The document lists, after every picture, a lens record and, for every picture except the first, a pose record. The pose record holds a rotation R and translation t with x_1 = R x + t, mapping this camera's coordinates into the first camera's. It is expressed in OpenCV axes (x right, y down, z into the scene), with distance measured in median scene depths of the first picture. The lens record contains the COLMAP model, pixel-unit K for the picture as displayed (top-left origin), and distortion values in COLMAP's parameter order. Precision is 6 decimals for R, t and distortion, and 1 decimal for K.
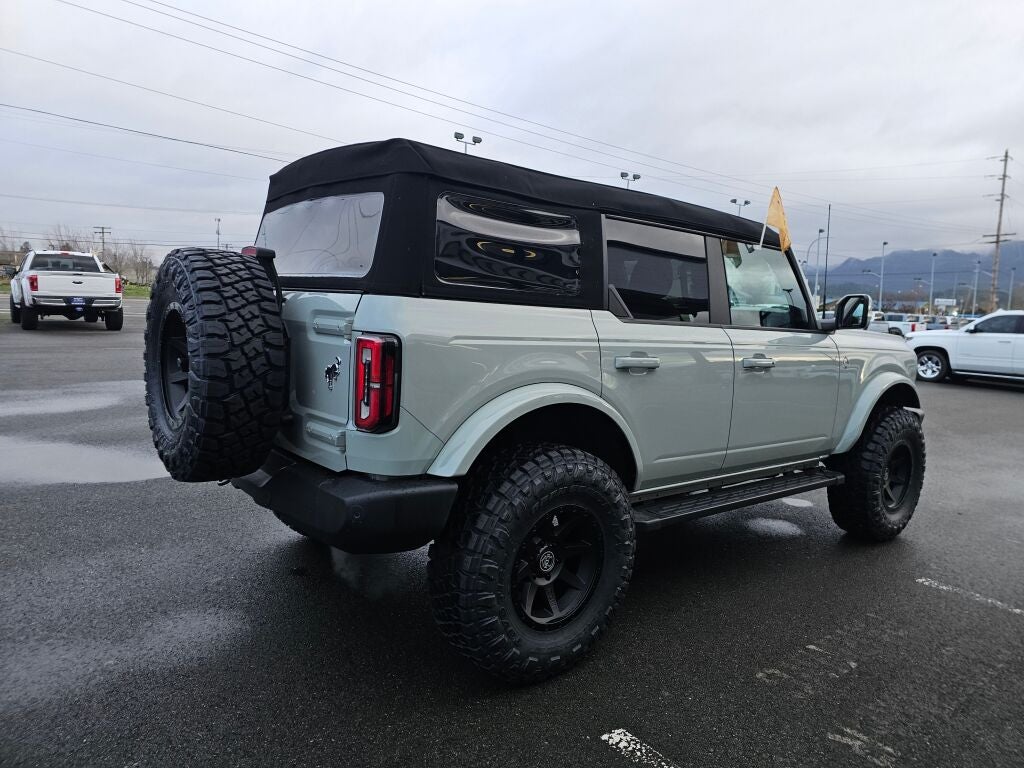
lens RADIAL K [[691.7, 0, 522.1], [0, 691.7, 380.1], [0, 0, 1]] dist [0.045918, -0.032483]
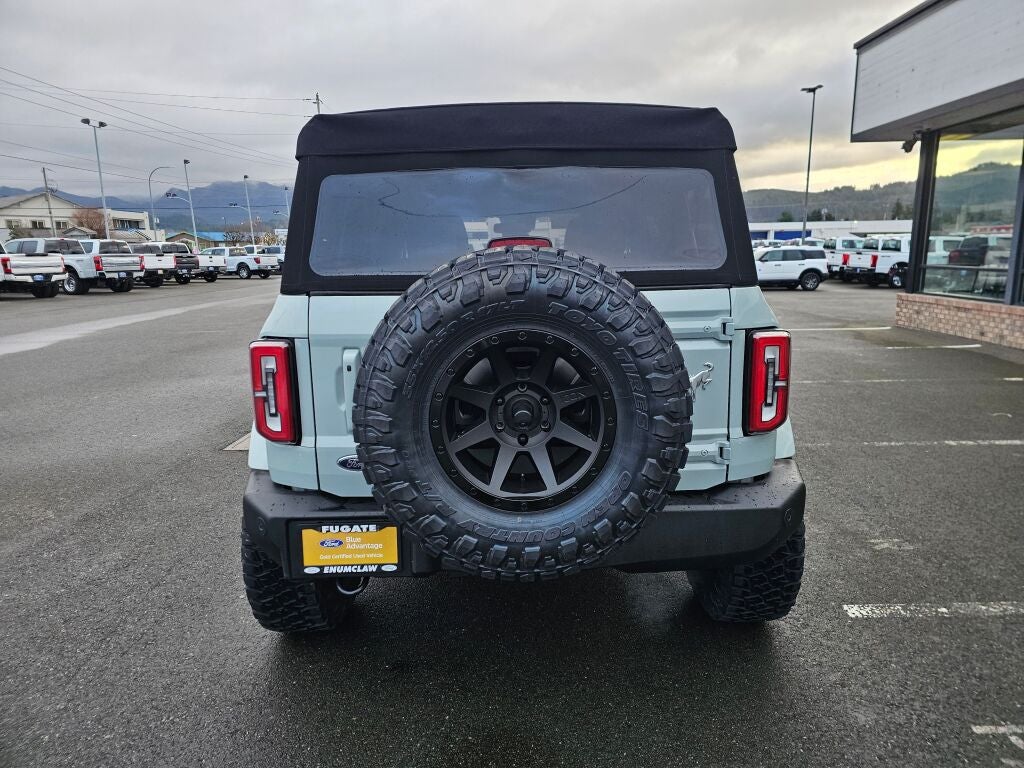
lens RADIAL K [[696.4, 0, 512.0], [0, 696.4, 384.0], [0, 0, 1]] dist [0.040757, -0.003687]
pose [[0.618533, -0.208765, 0.757518, -0.942108], [0.132109, 0.977966, 0.161647, -0.157077], [-0.774573, 0.000091, 0.632484, 0.543959]]
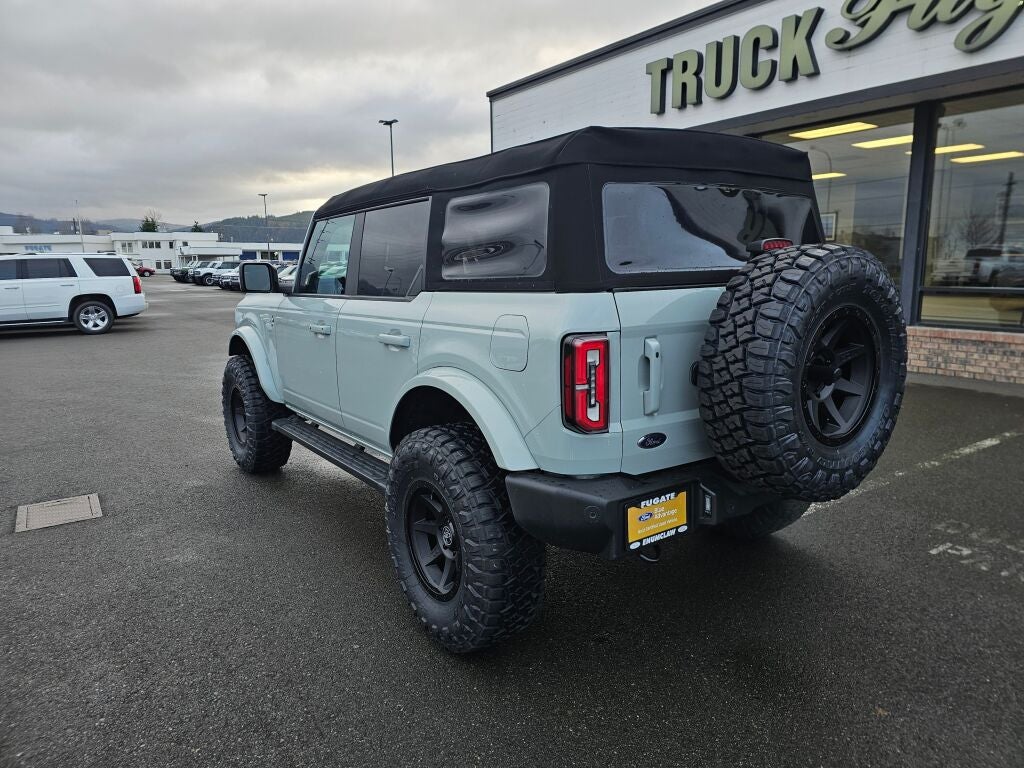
lens RADIAL K [[713.4, 0, 512.4], [0, 713.4, 371.8], [0, 0, 1]] dist [0.026267, -0.002910]
pose [[0.053994, -0.204994, 0.977273, -1.333351], [0.130968, 0.971700, 0.196589, -0.247231], [-0.989915, 0.117377, 0.079314, 1.259996]]
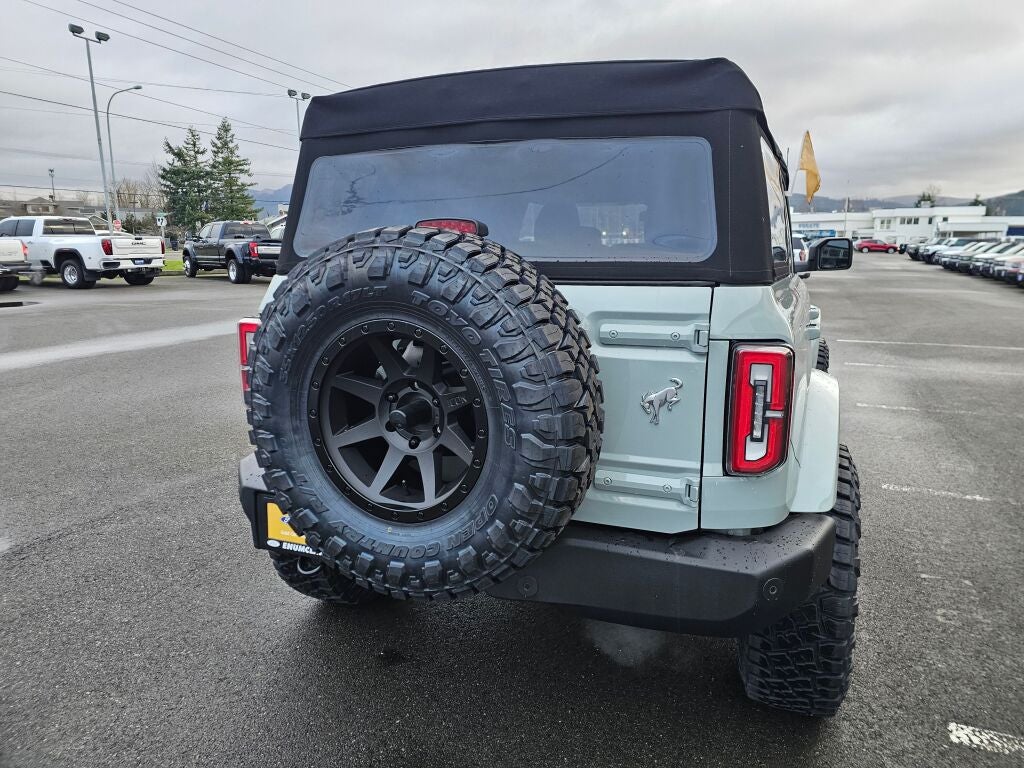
lens RADIAL K [[691.7, 0, 522.1], [0, 691.7, 380.1], [0, 0, 1]] dist [0.045918, -0.032483]
pose [[0.874893, -0.139186, 0.463886, -0.628023], [0.091931, 0.988127, 0.123100, -0.113865], [-0.475512, -0.065054, 0.877301, 0.390697]]
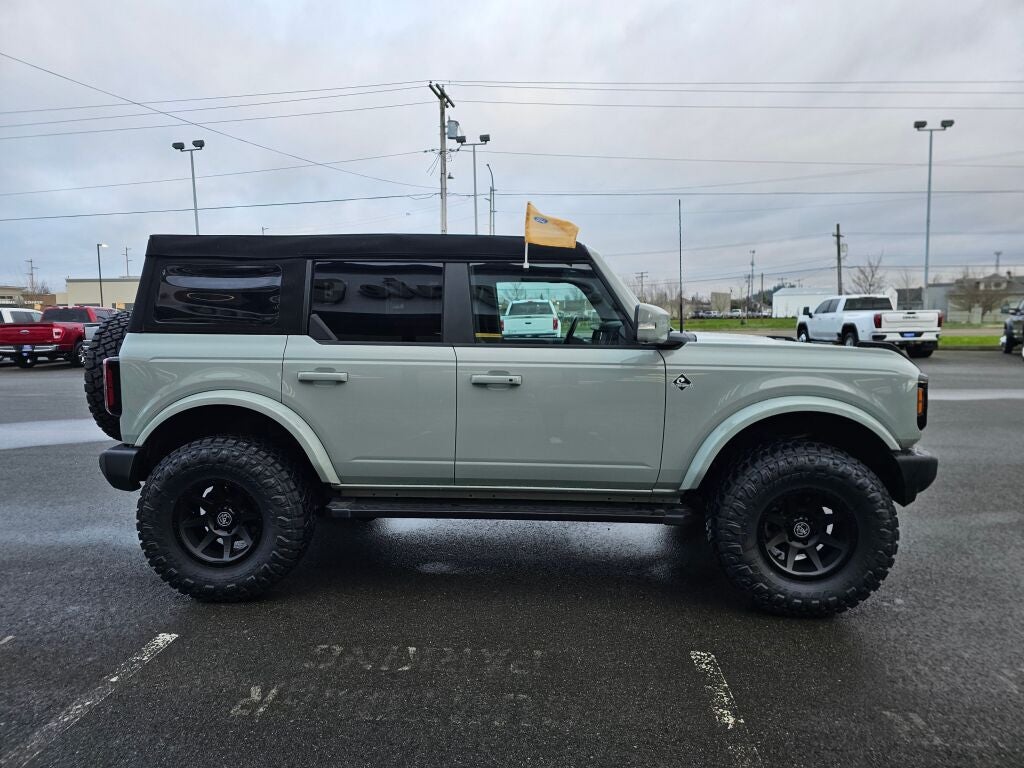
lens RADIAL K [[696.4, 0, 512.0], [0, 696.4, 384.0], [0, 0, 1]] dist [0.040757, -0.003687]
pose [[0.718194, 0.009047, -0.695784, 1.330001], [-0.032408, 0.999265, -0.020458, 0.002447], [0.695088, 0.037242, 0.717959, 0.358480]]
